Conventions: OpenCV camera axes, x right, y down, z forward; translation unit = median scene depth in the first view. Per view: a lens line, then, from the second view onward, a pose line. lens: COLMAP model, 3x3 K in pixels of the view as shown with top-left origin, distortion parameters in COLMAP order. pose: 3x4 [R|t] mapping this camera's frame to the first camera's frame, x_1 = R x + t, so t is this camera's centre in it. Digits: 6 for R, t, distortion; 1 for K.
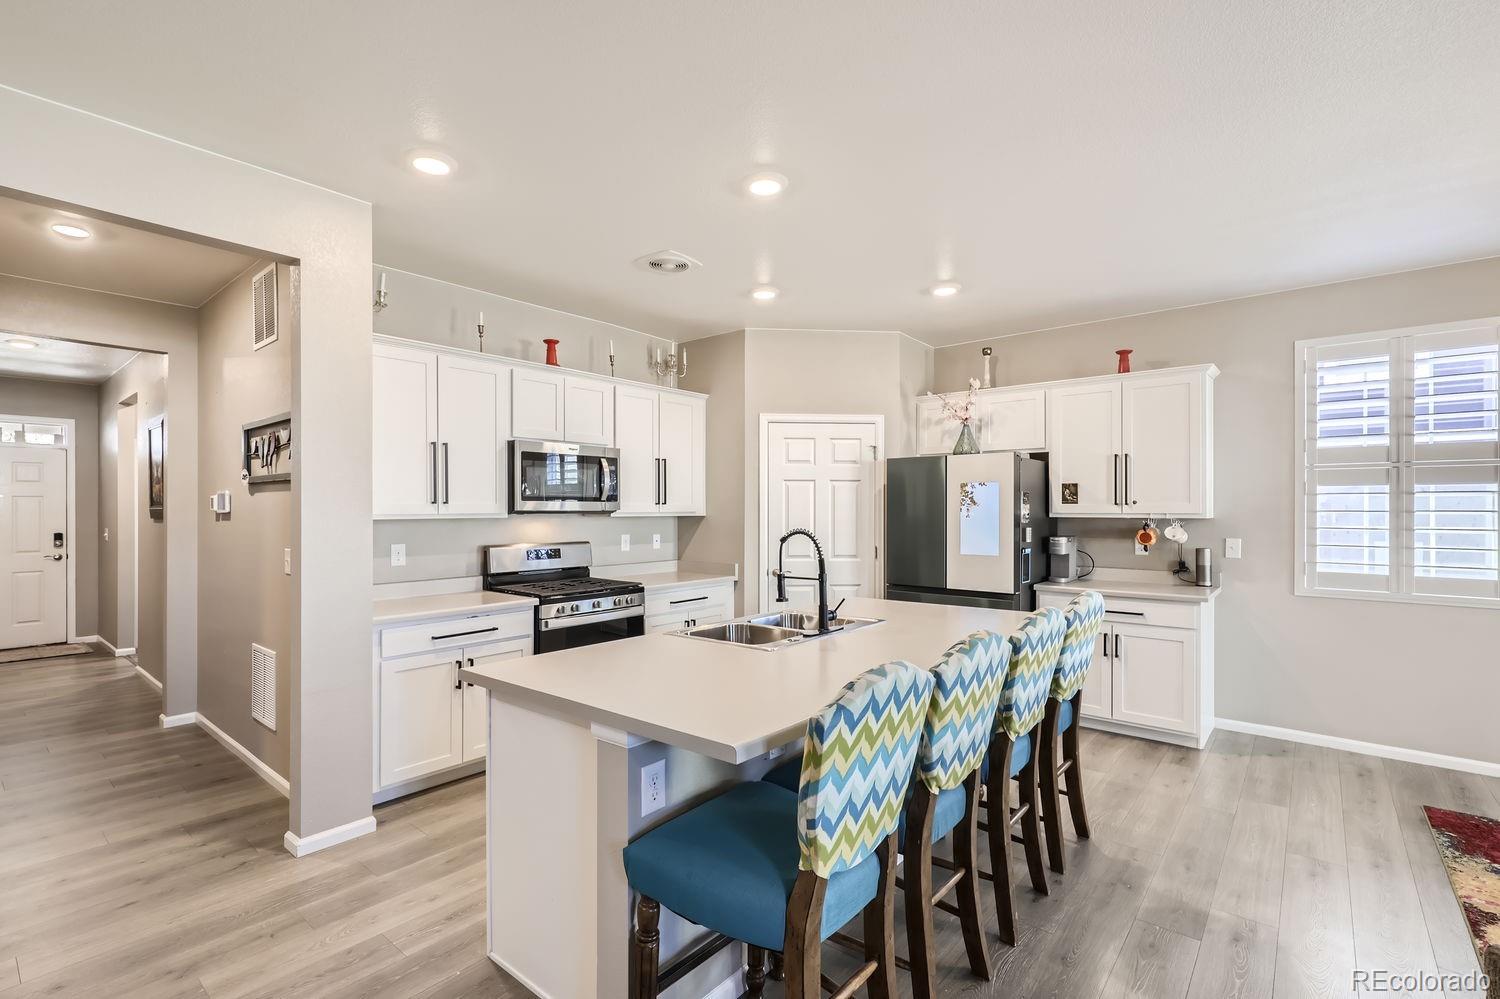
lens RADIAL K [[685.5, 0, 747.3], [0, 685.5, 508.1], [0, 0, 1]] dist [0.009838, -0.003264]
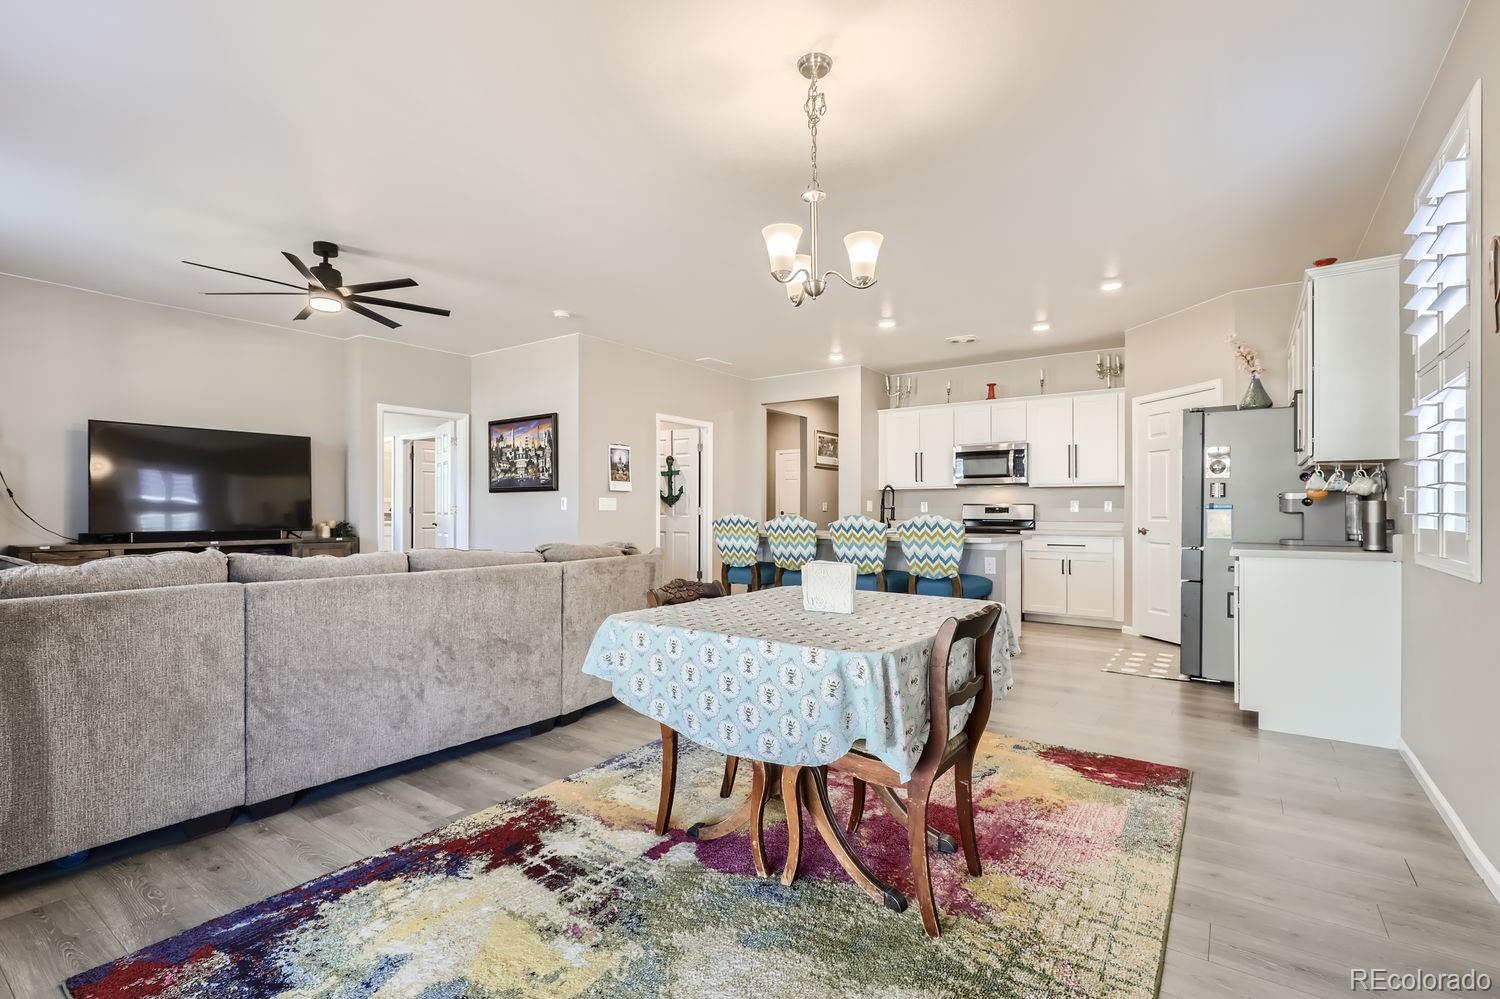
lens RADIAL K [[685.5, 0, 753.4], [0, 685.5, 510.3], [0, 0, 1]] dist [0.009838, -0.003264]
pose [[0.080042, -0.000885, -0.996791, 1.322385], [-0.003040, 0.999995, -0.001132, 0.069989], [0.996787, 0.003120, 0.080039, 0.265665]]
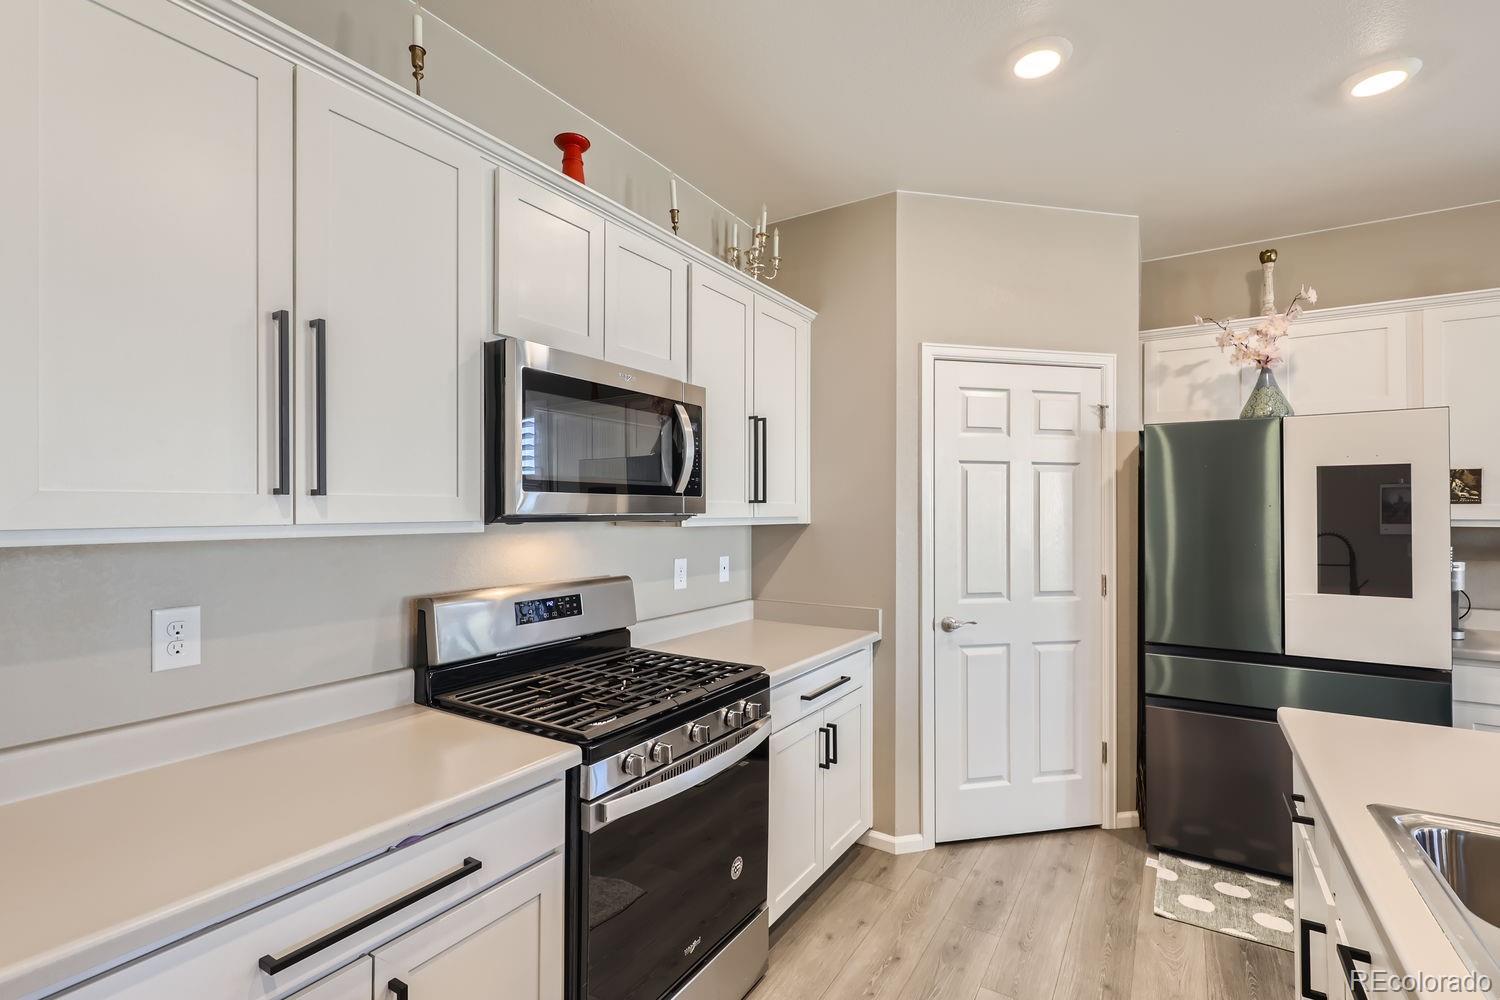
lens RADIAL K [[685.5, 0, 748.2], [0, 685.5, 504.9], [0, 0, 1]] dist [0.009838, -0.003264]
pose [[0.991089, 0.002755, 0.133176, -0.223162], [-0.001736, 0.999968, -0.007769, 0.000097], [-0.133194, 0.007469, 0.991062, 0.517612]]
